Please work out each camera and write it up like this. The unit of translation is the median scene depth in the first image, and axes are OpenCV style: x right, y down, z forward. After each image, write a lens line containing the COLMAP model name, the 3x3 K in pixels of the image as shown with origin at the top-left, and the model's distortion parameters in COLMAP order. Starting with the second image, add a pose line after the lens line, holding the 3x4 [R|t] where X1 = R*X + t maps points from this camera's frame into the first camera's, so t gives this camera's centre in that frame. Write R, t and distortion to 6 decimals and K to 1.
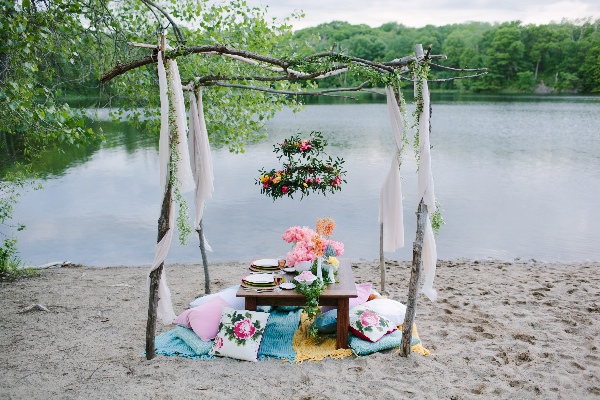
lens RADIAL K [[577.8, 0, 300.0], [0, 577.8, 200.0], [0, 0, 1]] dist [-0.106892, 0.141793]
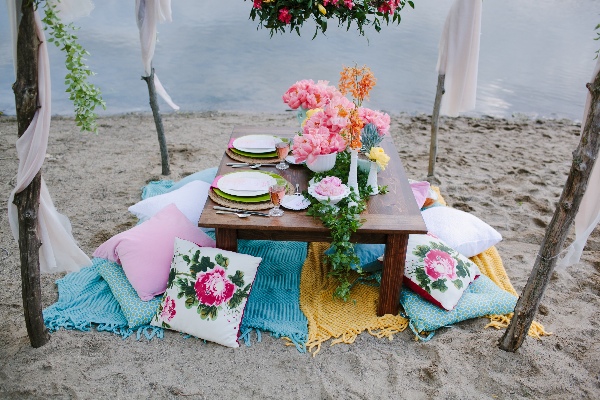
lens RADIAL K [[577.8, 0, 300.0], [0, 577.8, 200.0], [0, 0, 1]] dist [-0.106892, 0.141793]
pose [[0.999476, 0.020983, 0.024645, -0.030840], [-0.027488, 0.952283, 0.303976, -0.018931], [-0.017091, -0.304494, 0.952361, 0.498908]]
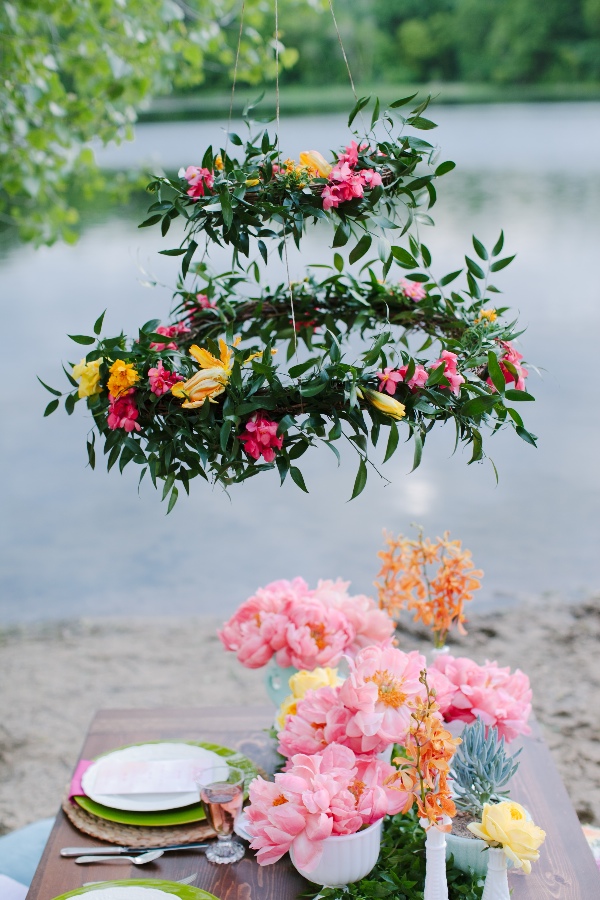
lens RADIAL K [[1314.0, 0, 300.2], [0, 1314.0, 418.3], [0, 0, 1]] dist [-0.131439, 0.015181]
pose [[0.999161, -0.034380, 0.022254, -0.012182], [0.033172, 0.998066, 0.052570, -0.046855], [-0.024018, -0.051787, 0.998369, 0.646933]]
